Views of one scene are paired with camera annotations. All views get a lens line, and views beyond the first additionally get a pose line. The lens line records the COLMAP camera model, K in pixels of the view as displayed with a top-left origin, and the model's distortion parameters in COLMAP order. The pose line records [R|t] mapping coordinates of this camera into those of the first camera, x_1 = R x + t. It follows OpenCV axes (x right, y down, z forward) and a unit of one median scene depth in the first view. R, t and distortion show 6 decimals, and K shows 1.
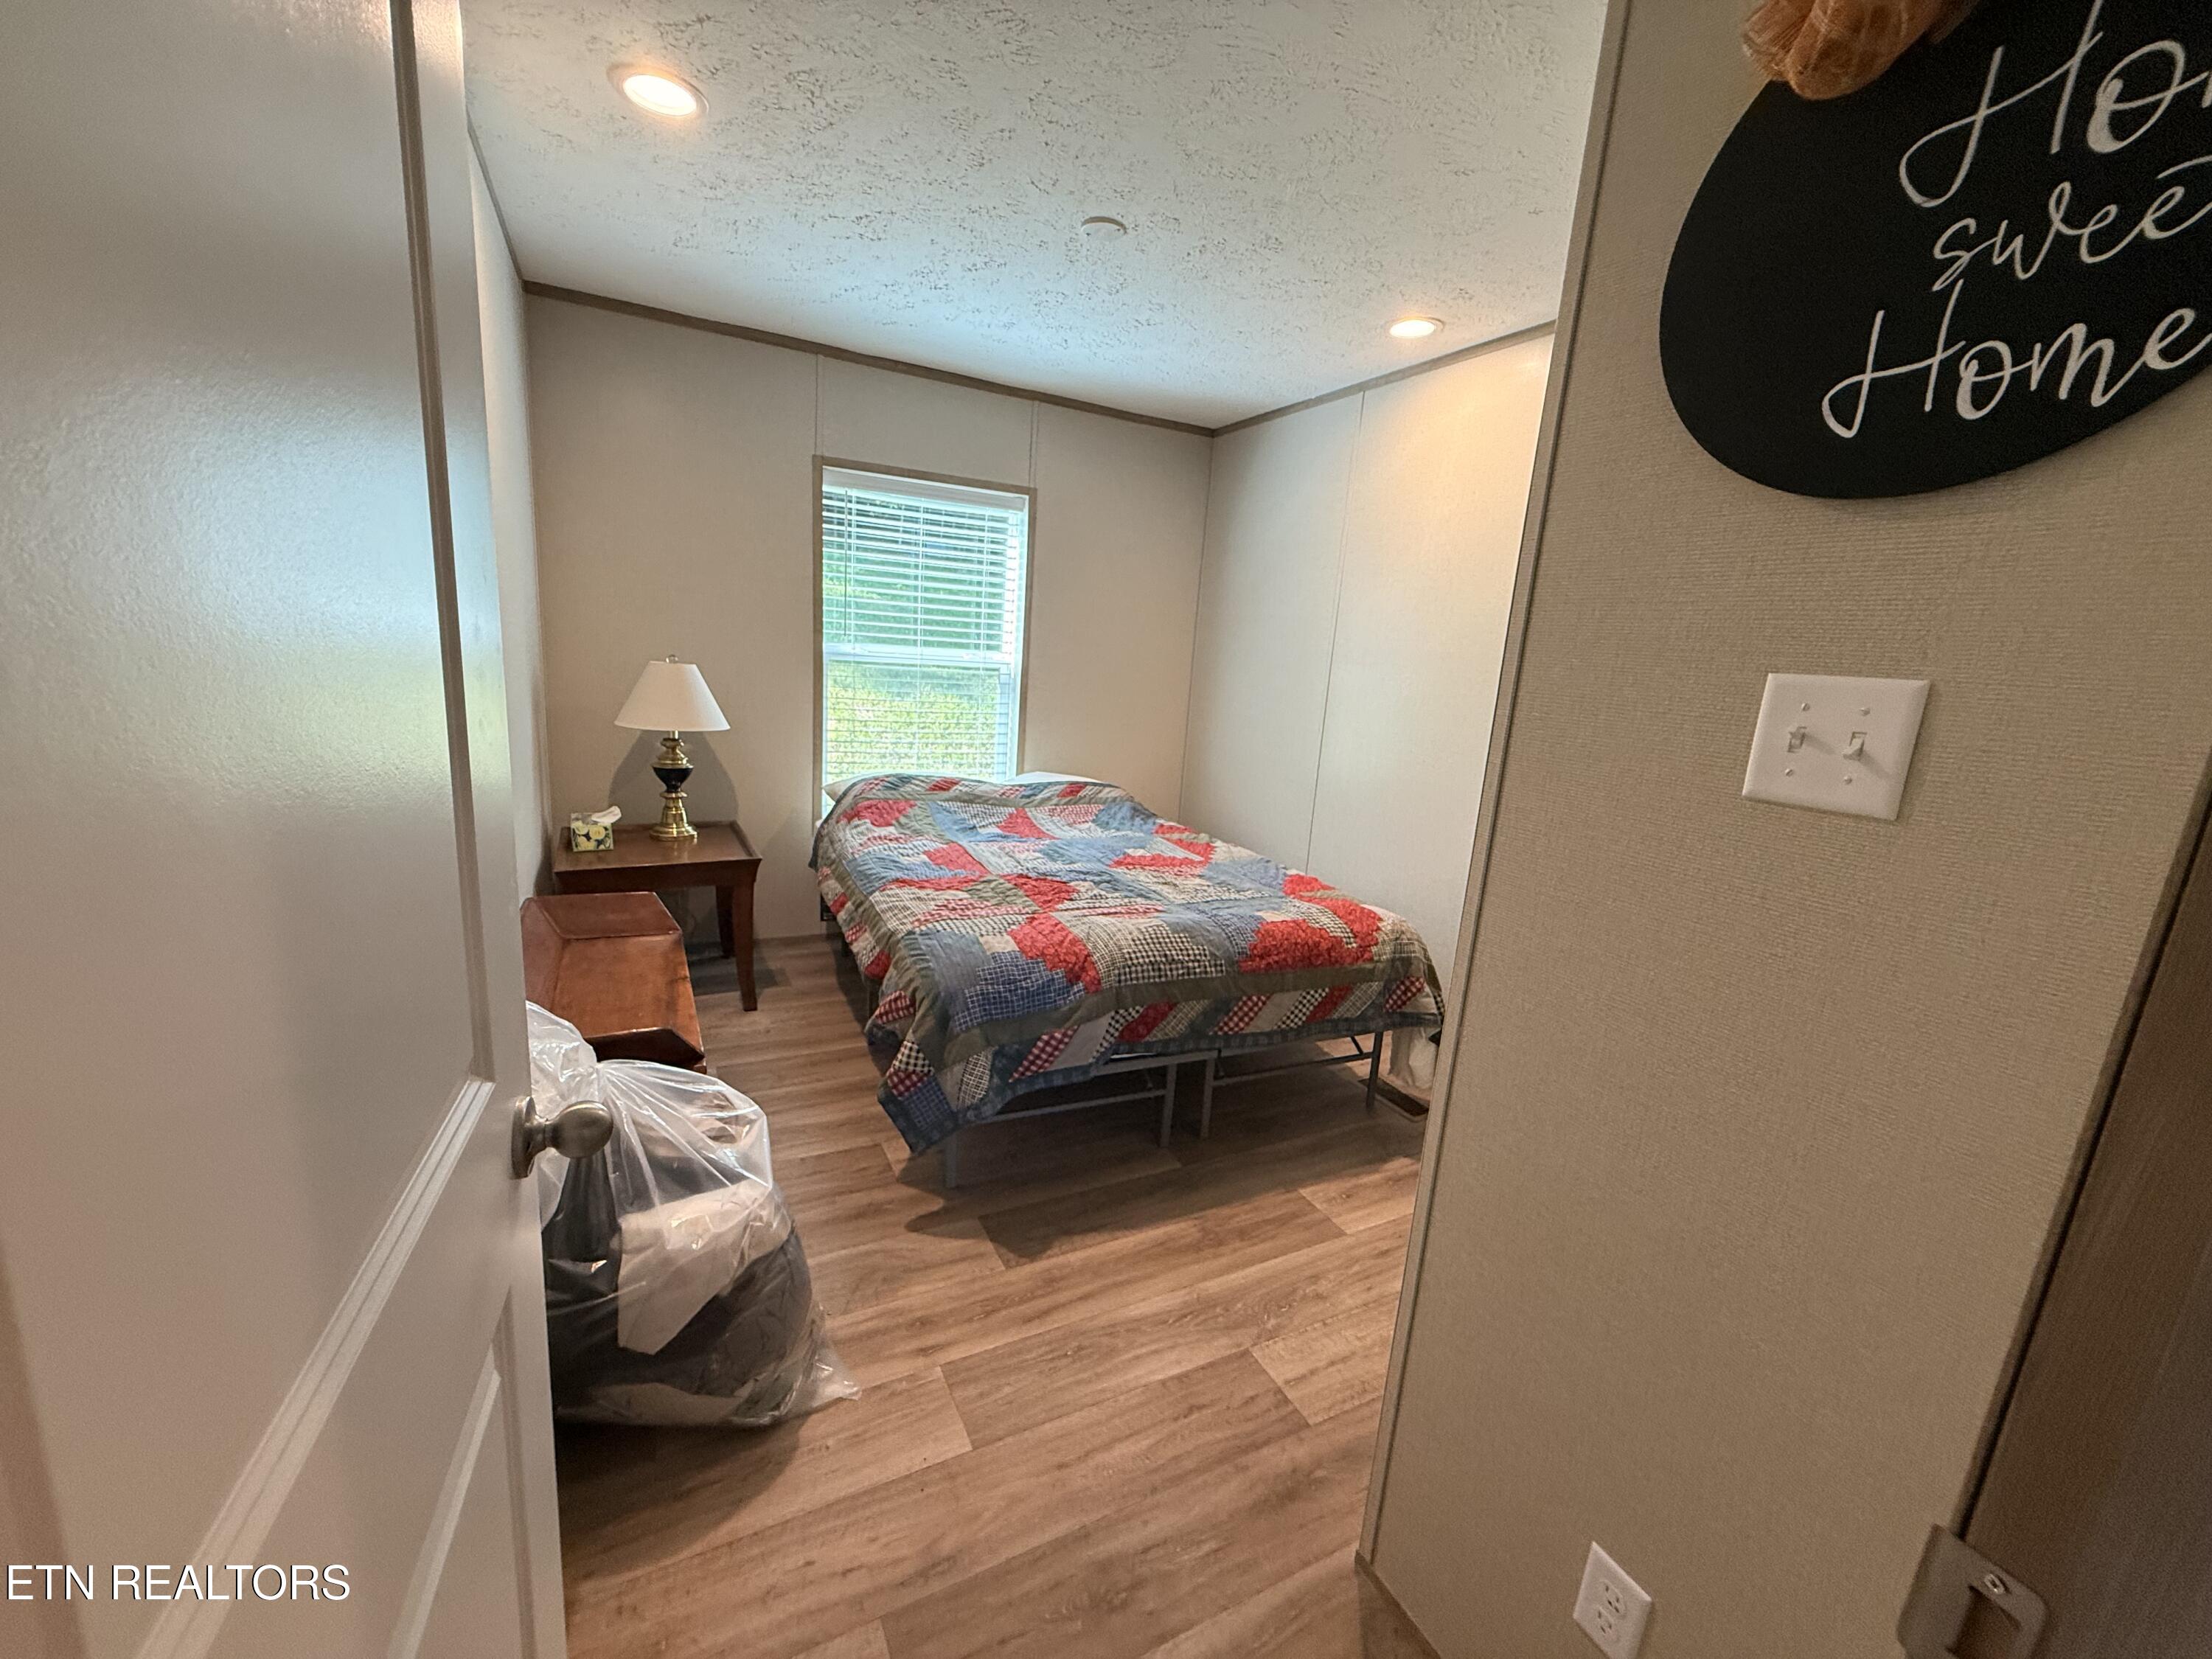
lens RADIAL K [[874.5, 0, 1116.9], [0, 874.5, 847.1], [0, 0, 1]] dist [-0.006265, -0.001275]
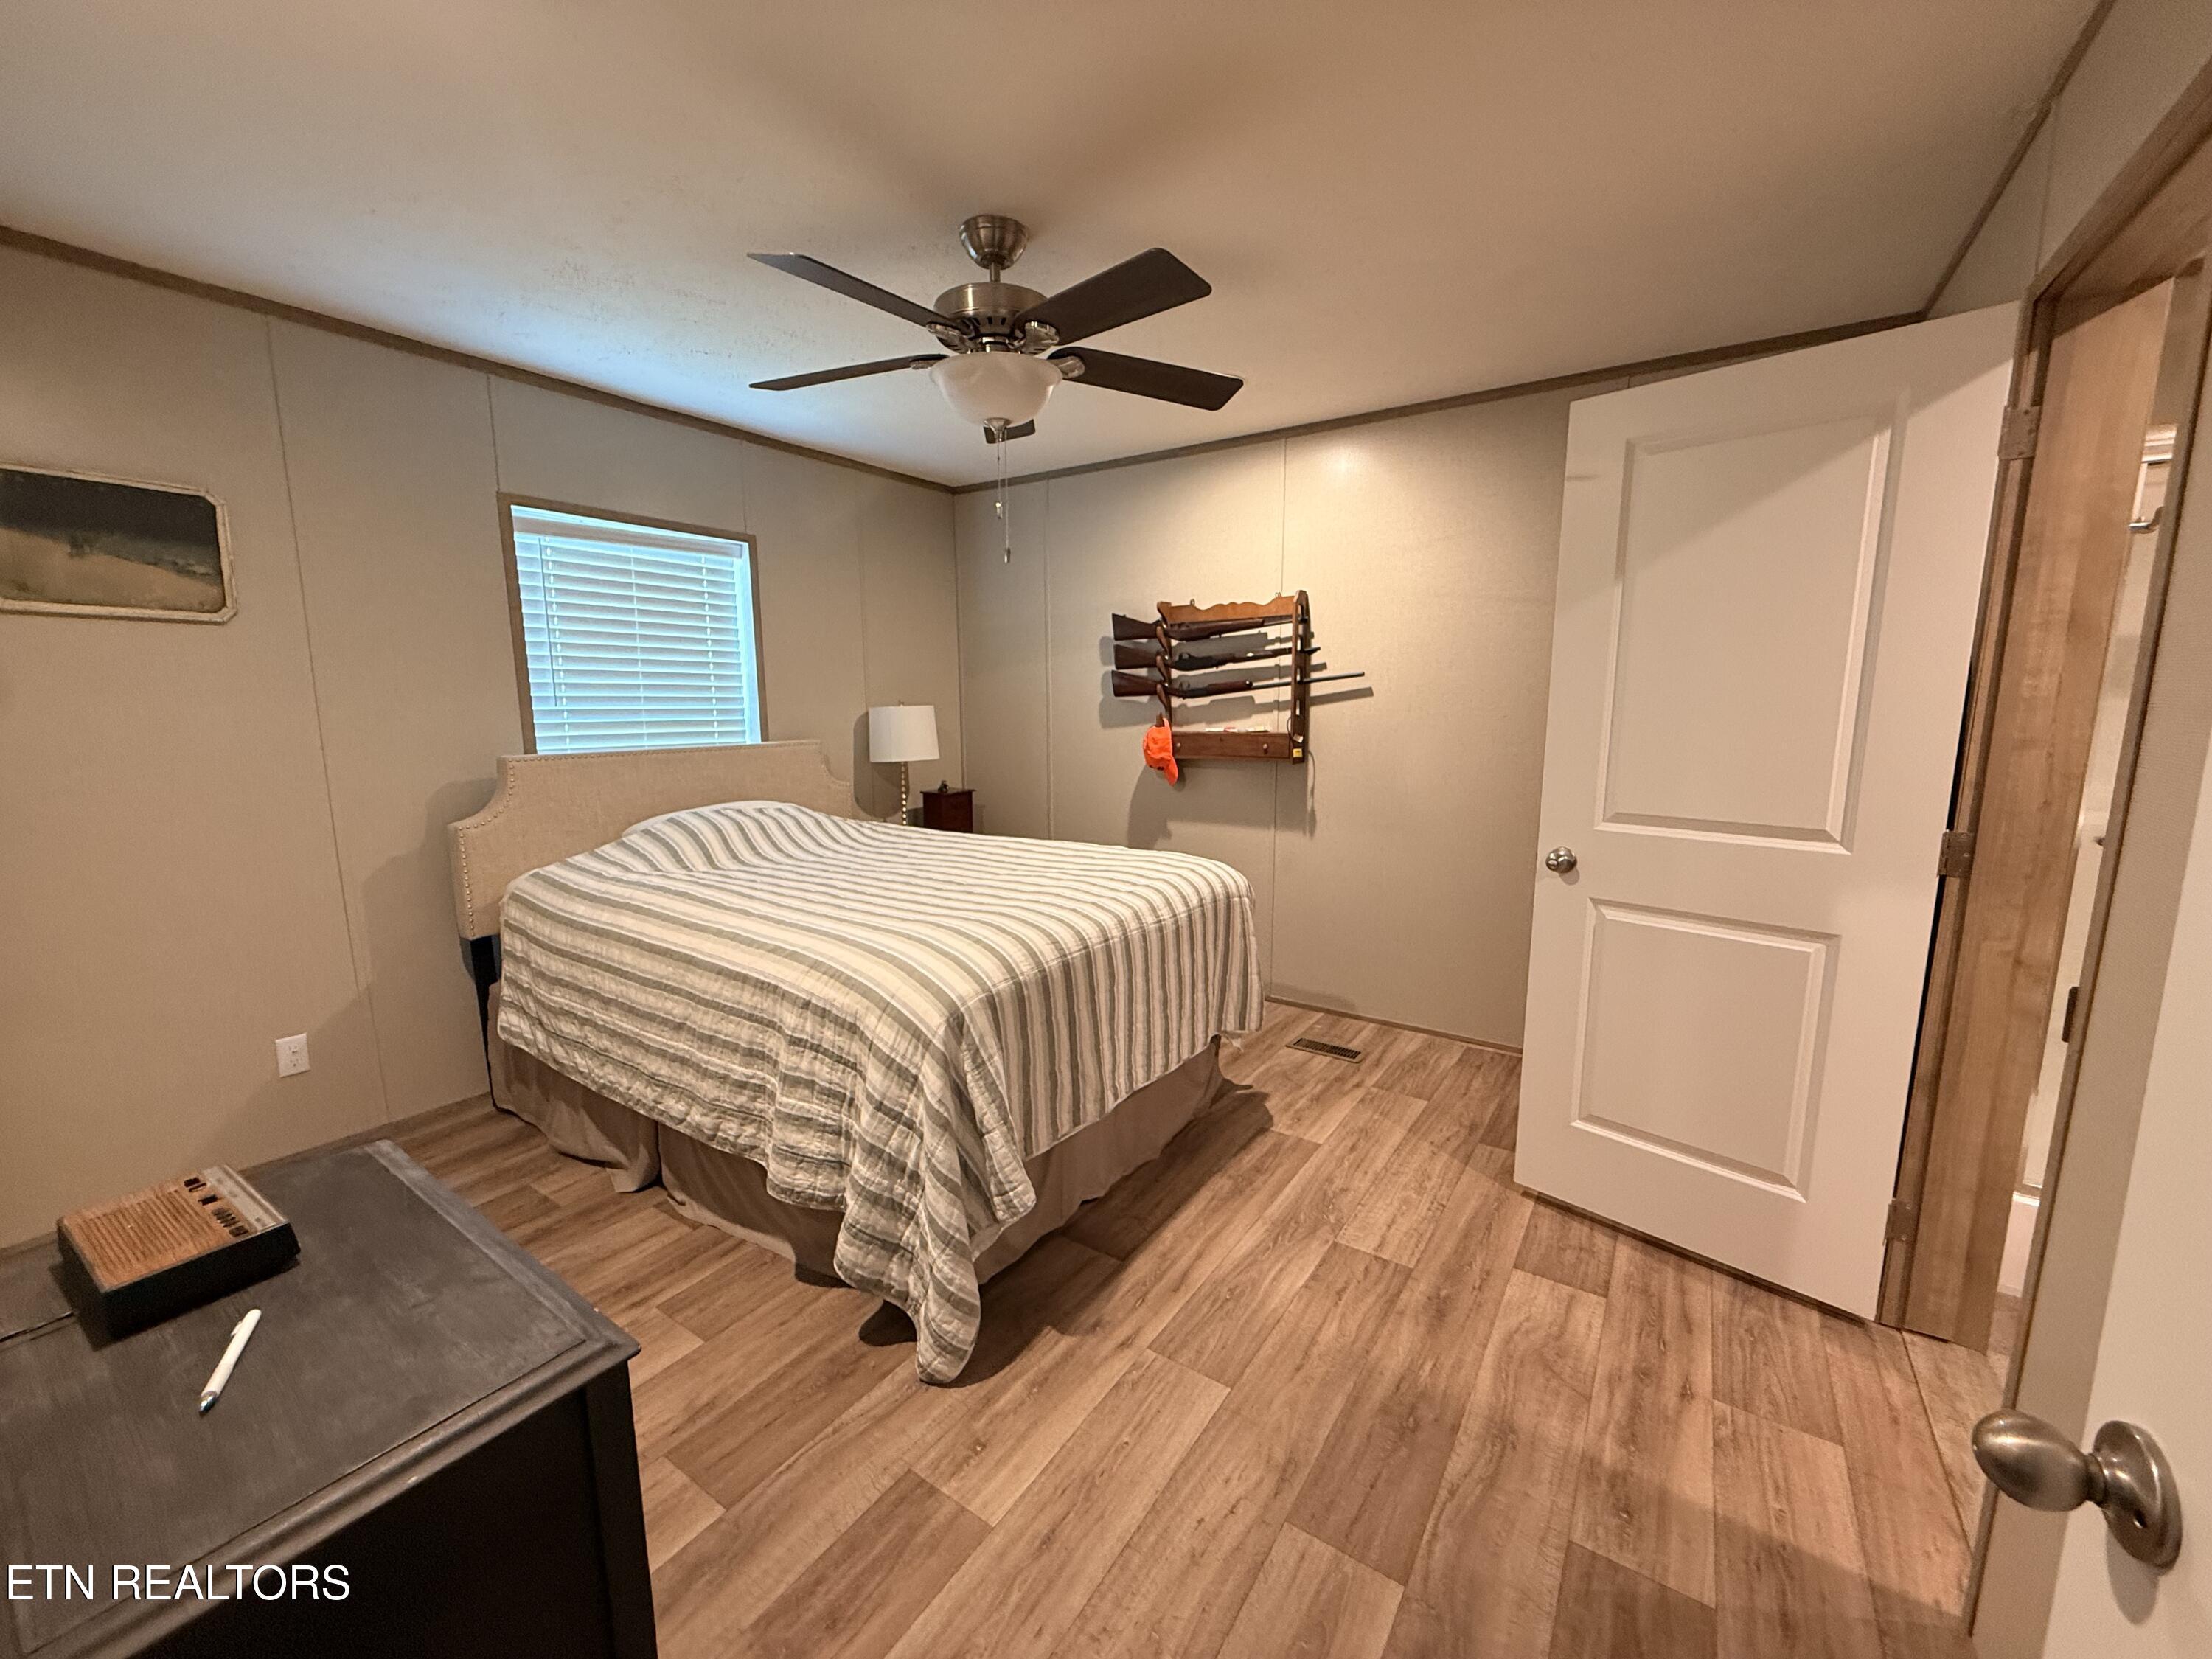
lens RADIAL K [[874.5, 0, 1120.1], [0, 874.5, 836.1], [0, 0, 1]] dist [-0.006265, -0.001275]
pose [[0.876242, -0.153321, 0.456830, -0.620303], [0.173453, 0.984840, -0.002168, -0.045079], [-0.449572, 0.081138, 0.889552, -0.016099]]
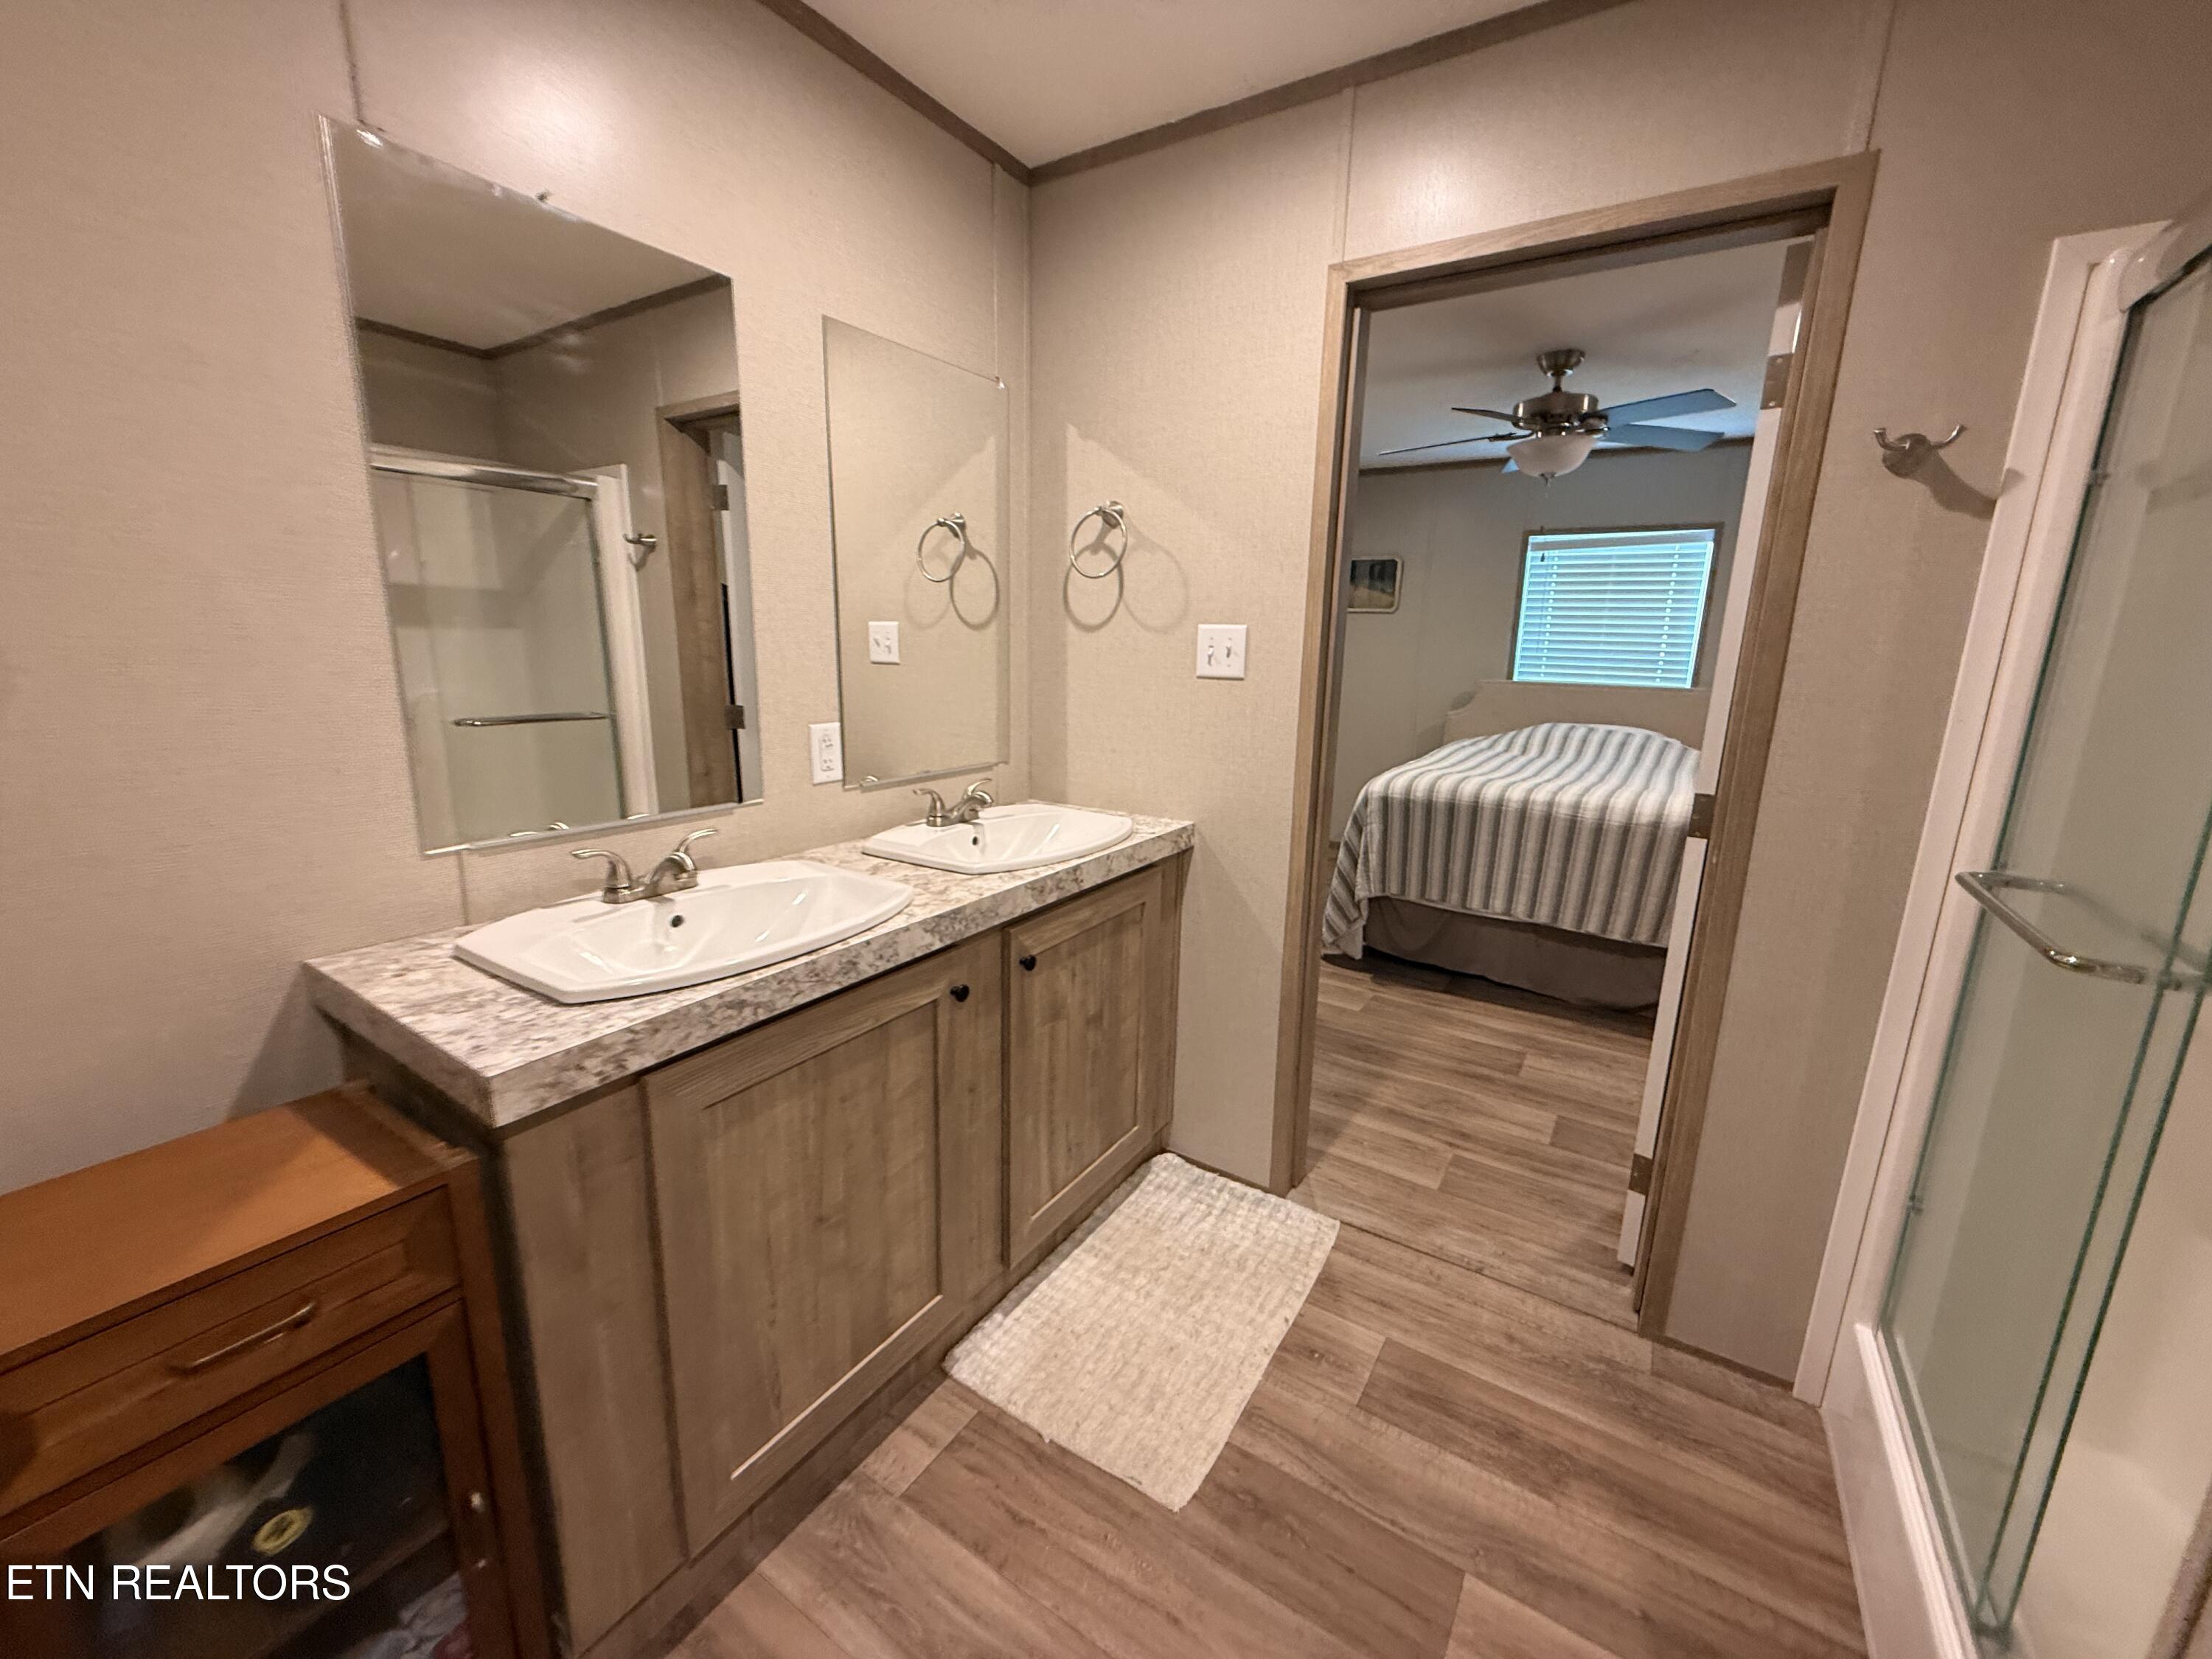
lens RADIAL K [[874.5, 0, 1088.5], [0, 874.5, 838.0], [0, 0, 1]] dist [-0.006265, -0.001275]
pose [[0.476552, 0.127015, -0.869923, 1.199096], [-0.181778, 0.982361, 0.043852, 0.259748], [0.860148, 0.137235, 0.491234, -0.628869]]
